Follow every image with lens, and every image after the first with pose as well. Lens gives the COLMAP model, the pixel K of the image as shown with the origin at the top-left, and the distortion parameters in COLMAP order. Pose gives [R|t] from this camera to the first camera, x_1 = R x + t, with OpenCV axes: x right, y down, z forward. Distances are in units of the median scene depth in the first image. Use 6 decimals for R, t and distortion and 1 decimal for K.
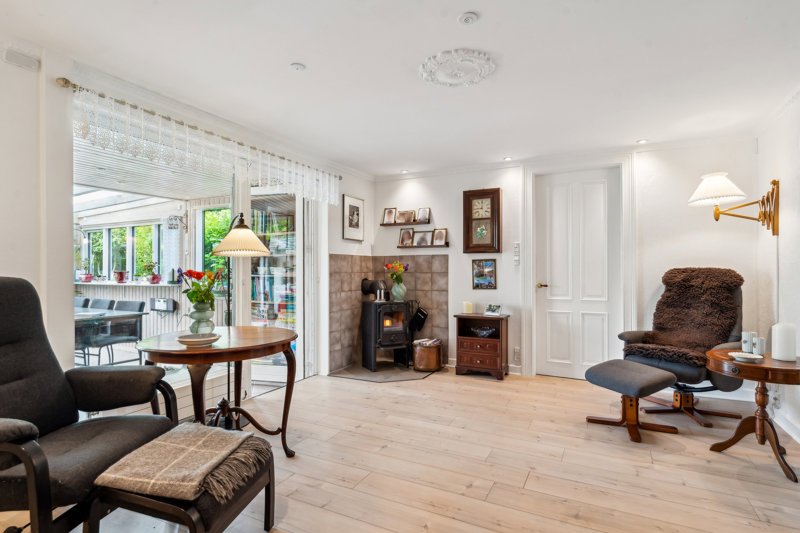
lens RADIAL K [[405.4, 0, 400.6], [0, 405.4, 265.9], [0, 0, 1]] dist [-0.006385, 0.002439]
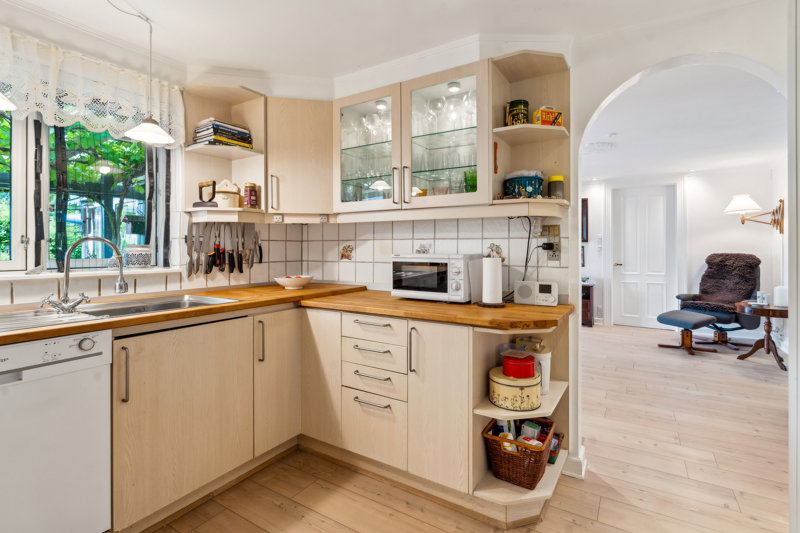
lens RADIAL K [[385.0, 0, 396.5], [0, 385.0, 248.4], [0, 0, 1]] dist [-0.002911, -0.000578]
pose [[0.996535, -0.000917, -0.083175, -0.450734], [0.001443, 0.999979, 0.006267, -0.027249], [0.083168, -0.006366, 0.996515, -0.619257]]
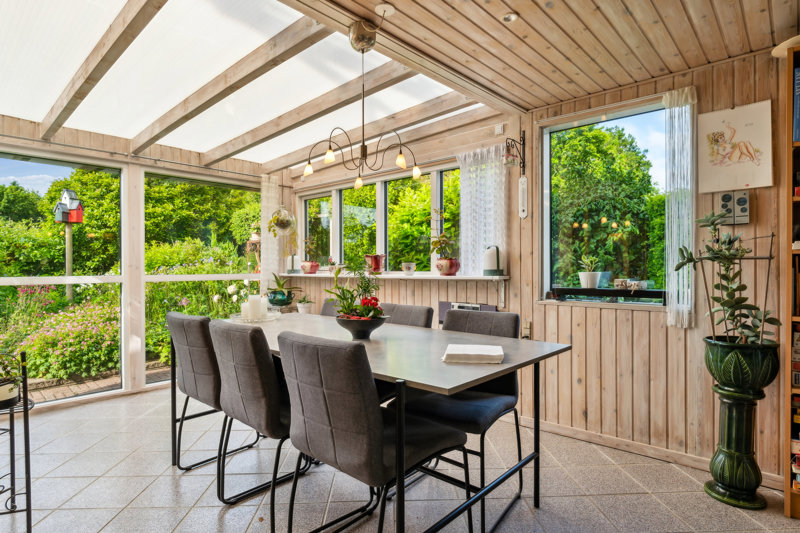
lens RADIAL K [[434.1, 0, 398.9], [0, 434.1, 269.8], [0, 0, 1]] dist [-0.001955, 0.001541]
pose [[0.963257, 0.002196, -0.268573, -0.993456], [0.003022, 0.999815, 0.019015, 0.048209], [0.268565, -0.019128, 0.963072, 0.803107]]
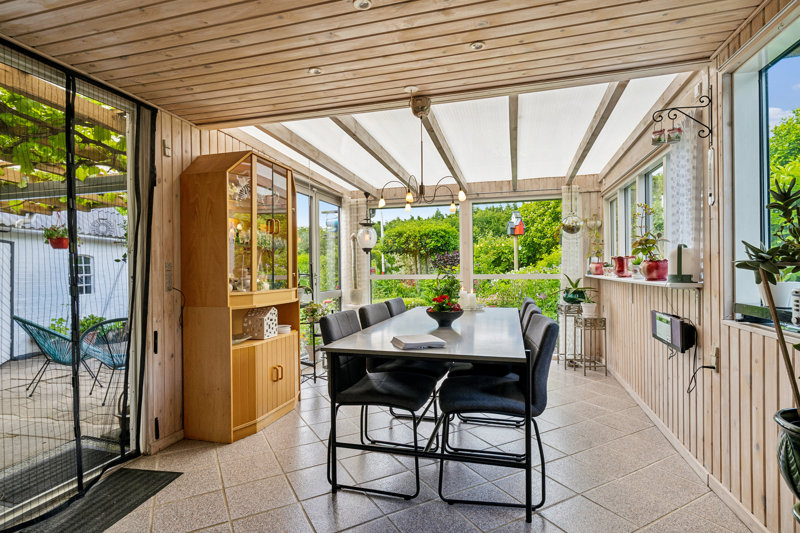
lens RADIAL K [[405.4, 0, 398.4], [0, 405.4, 266.7], [0, 0, 1]] dist [-0.006385, 0.002439]
pose [[0.192136, -0.001488, -0.981367, -0.405576], [0.021571, 0.999764, 0.002708, 0.040550], [0.981131, -0.021690, 0.192122, 1.202243]]
